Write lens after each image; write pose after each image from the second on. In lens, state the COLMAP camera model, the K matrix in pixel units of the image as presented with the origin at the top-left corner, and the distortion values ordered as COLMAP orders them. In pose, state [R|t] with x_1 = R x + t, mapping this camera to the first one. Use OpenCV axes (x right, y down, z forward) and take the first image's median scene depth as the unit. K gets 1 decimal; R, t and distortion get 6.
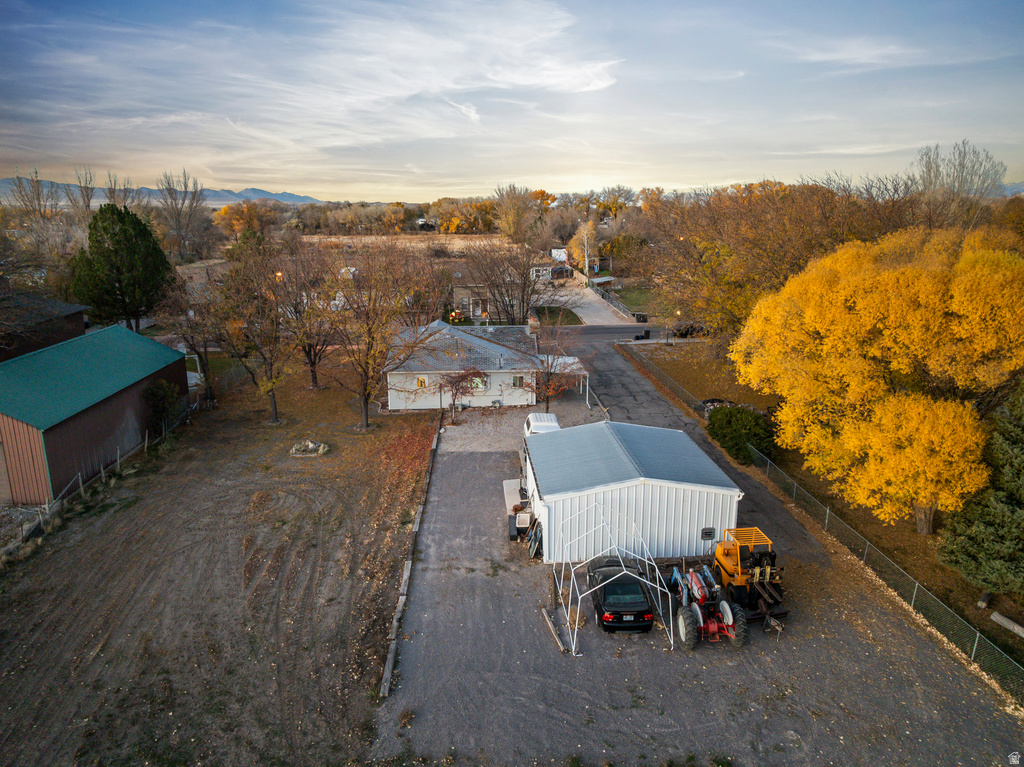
lens RADIAL K [[721.3, 0, 516.3], [0, 721.3, 377.5], [0, 0, 1]] dist [-0.035970, 0.000869]
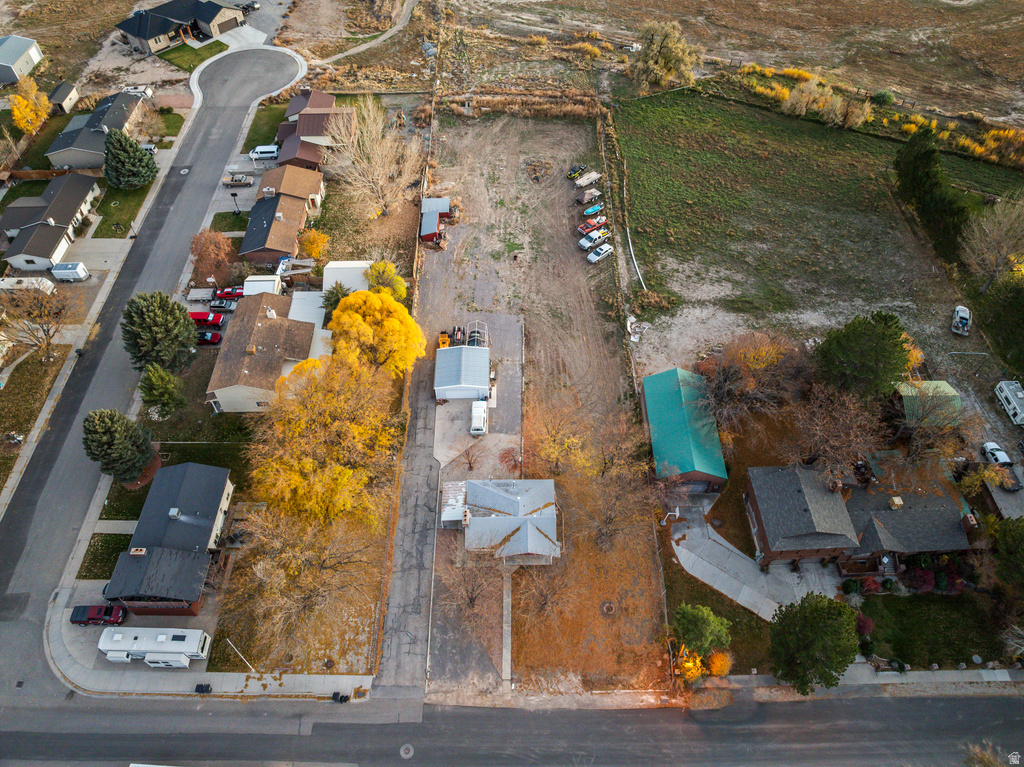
lens RADIAL K [[721.3, 0, 516.3], [0, 721.3, 377.5], [0, 0, 1]] dist [-0.035970, 0.000869]
pose [[-0.998346, -0.037025, 0.043990, -0.239309], [0.023107, 0.442215, 0.896611, -2.686507], [-0.052650, 0.896145, -0.440628, 2.340456]]
